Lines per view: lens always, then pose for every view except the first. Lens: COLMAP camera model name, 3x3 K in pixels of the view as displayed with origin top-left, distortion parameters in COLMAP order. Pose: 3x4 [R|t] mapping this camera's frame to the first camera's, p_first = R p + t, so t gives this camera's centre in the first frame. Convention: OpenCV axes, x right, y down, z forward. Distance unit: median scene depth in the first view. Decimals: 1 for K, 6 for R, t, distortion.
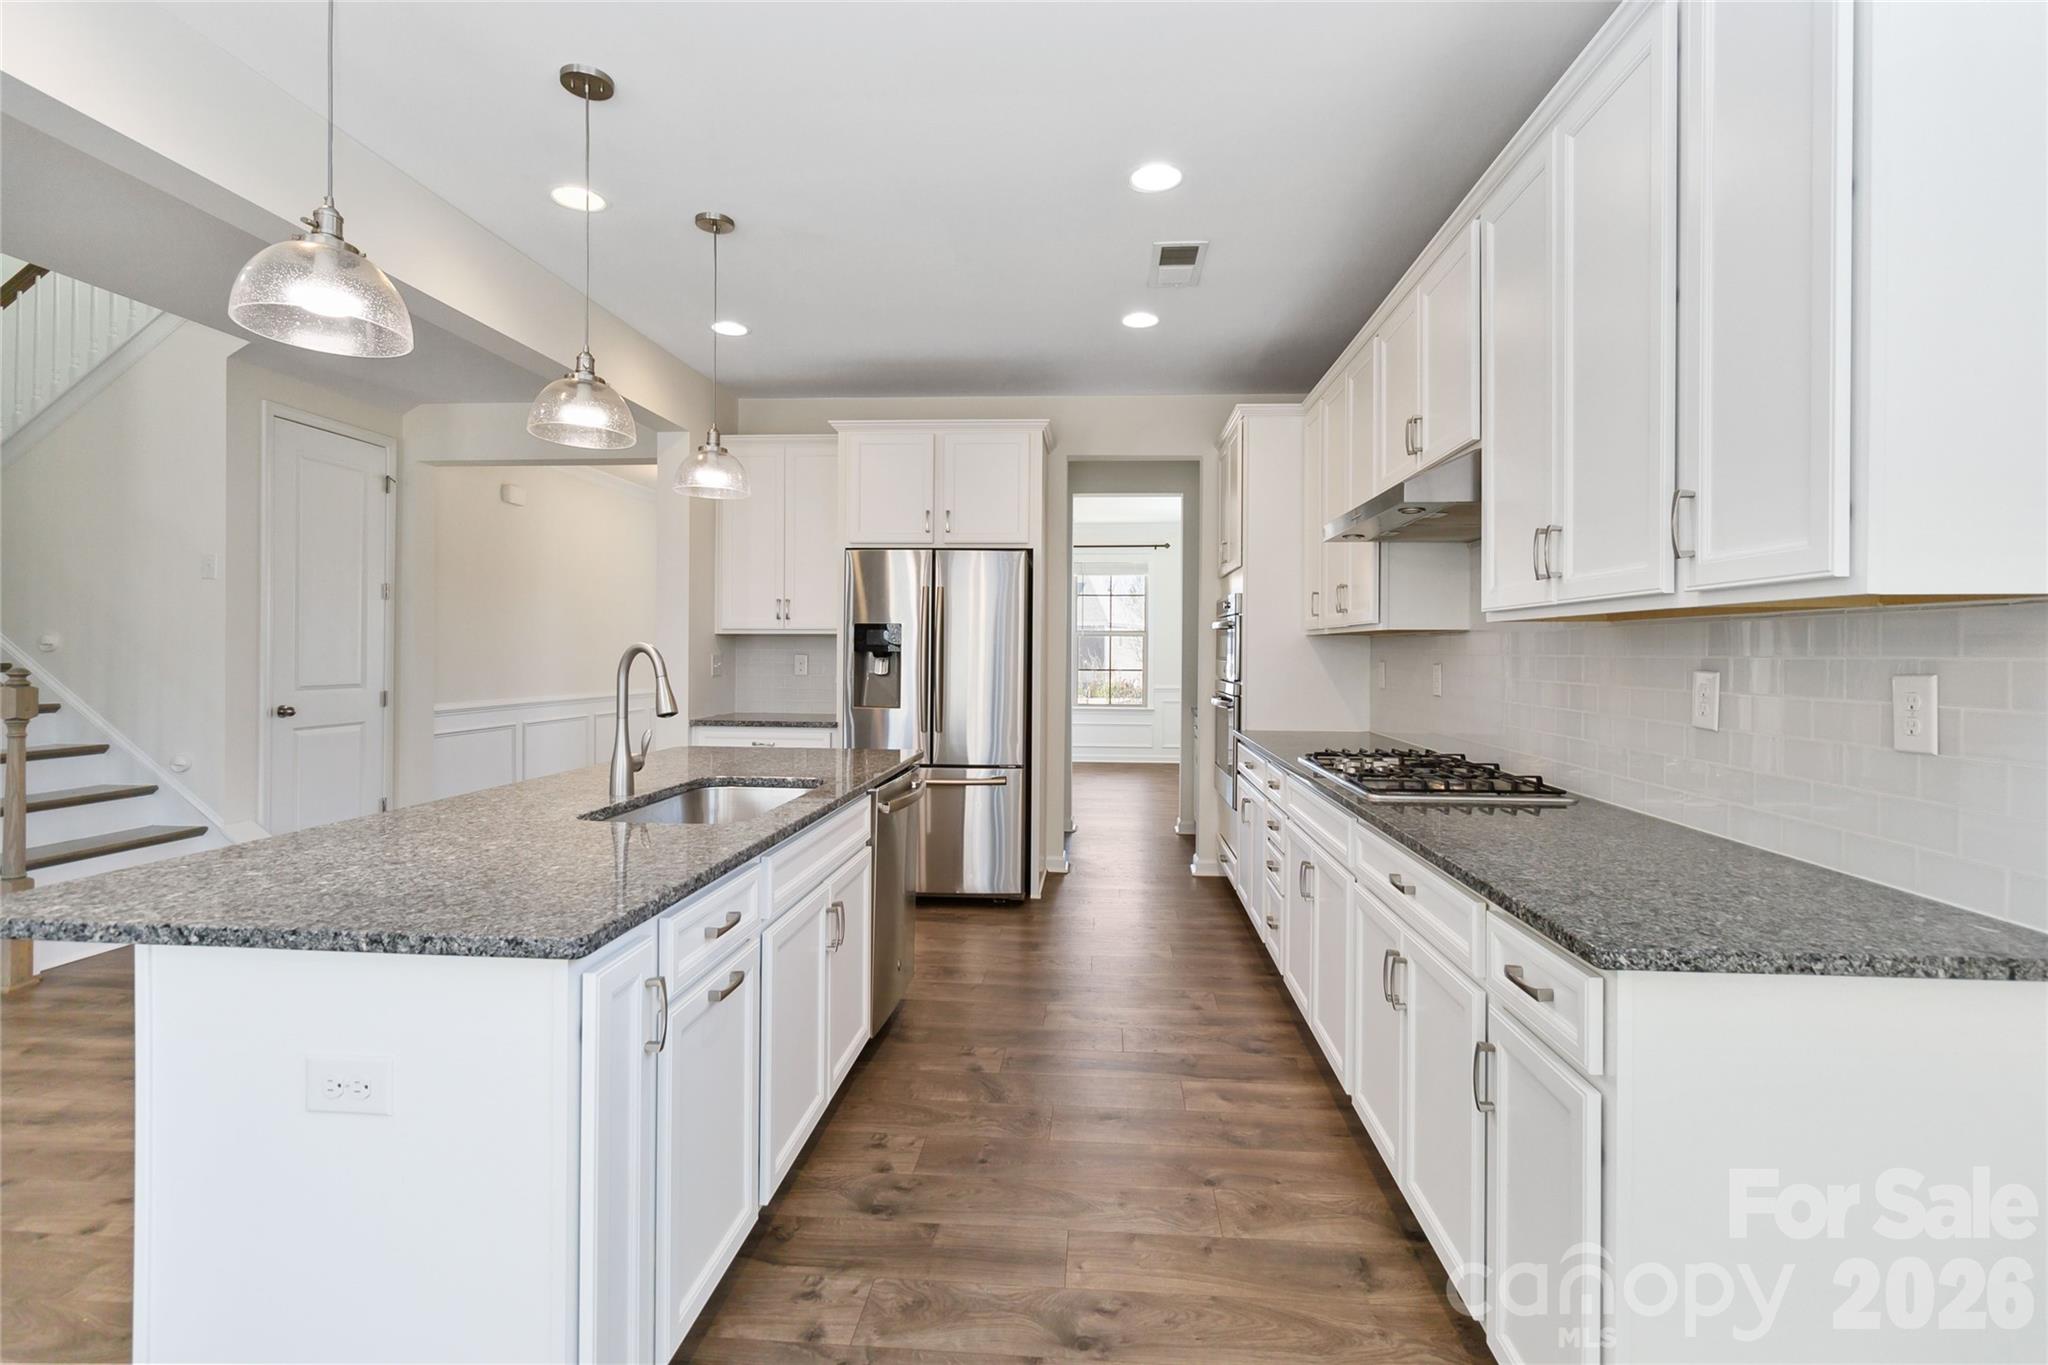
lens RADIAL K [[955.7, 0, 1039.0], [0, 955.7, 654.9], [0, 0, 1]] dist [-0.001616, 0.001076]
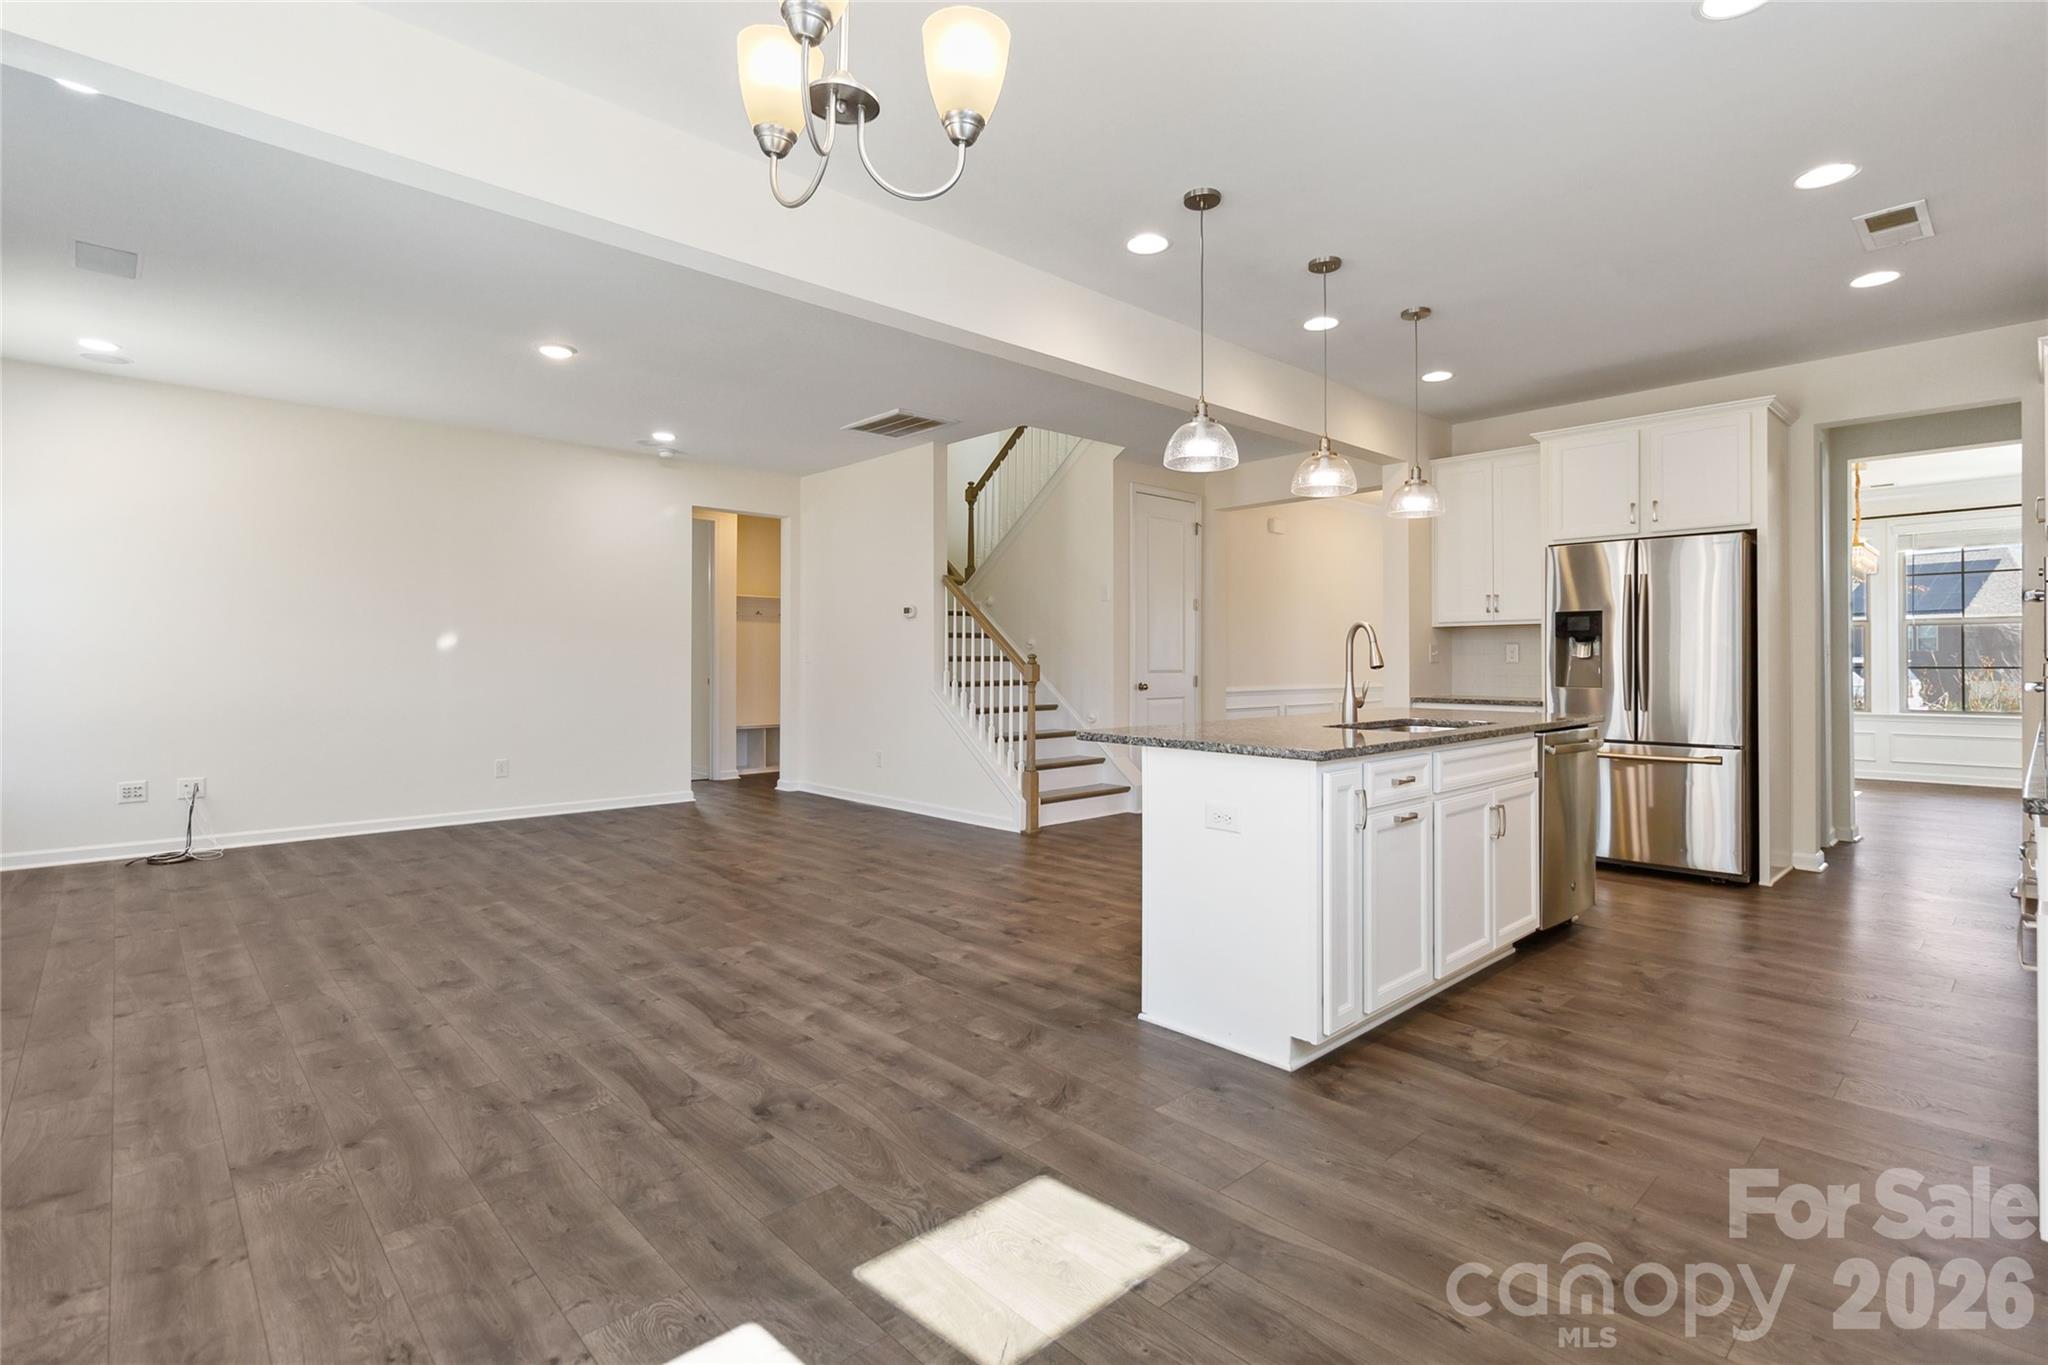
lens RADIAL K [[955.7, 0, 1039.0], [0, 955.7, 654.9], [0, 0, 1]] dist [-0.001616, 0.001076]
pose [[0.736634, -0.012246, -0.676181, 0.160761], [0.005329, 0.999910, -0.012303, 0.038287], [0.676271, 0.005459, 0.736633, -0.321287]]
